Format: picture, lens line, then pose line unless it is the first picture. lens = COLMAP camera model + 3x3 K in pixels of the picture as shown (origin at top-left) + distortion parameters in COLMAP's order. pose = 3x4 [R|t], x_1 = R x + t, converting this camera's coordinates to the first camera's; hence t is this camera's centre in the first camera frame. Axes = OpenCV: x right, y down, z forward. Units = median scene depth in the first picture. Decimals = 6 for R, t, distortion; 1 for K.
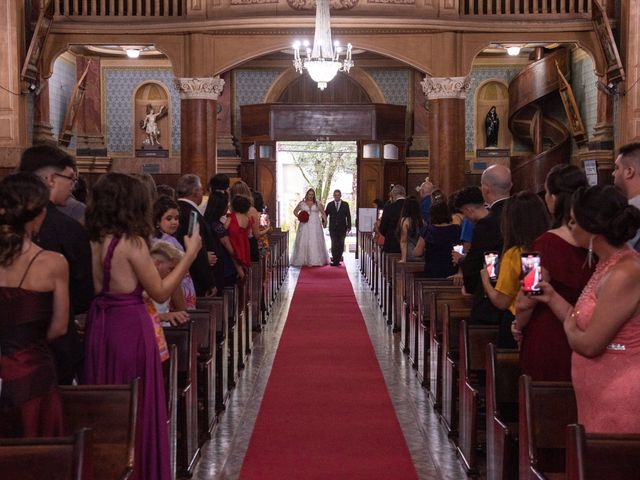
lens RADIAL K [[1099.2, 0, 320.0], [0, 1099.2, 240.0], [0, 0, 1]] dist [0.139160, 0.061970]
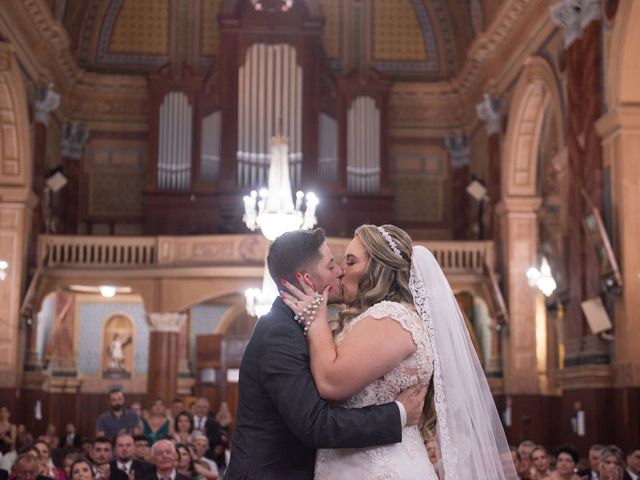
lens RADIAL K [[1099.2, 0, 320.0], [0, 1099.2, 240.0], [0, 0, 1]] dist [0.139160, 0.061970]
pose [[0.998155, 0.020539, 0.057137, -0.011220], [-0.008893, 0.980353, -0.197051, 0.010855], [-0.060062, 0.196179, 0.978727, -0.209625]]
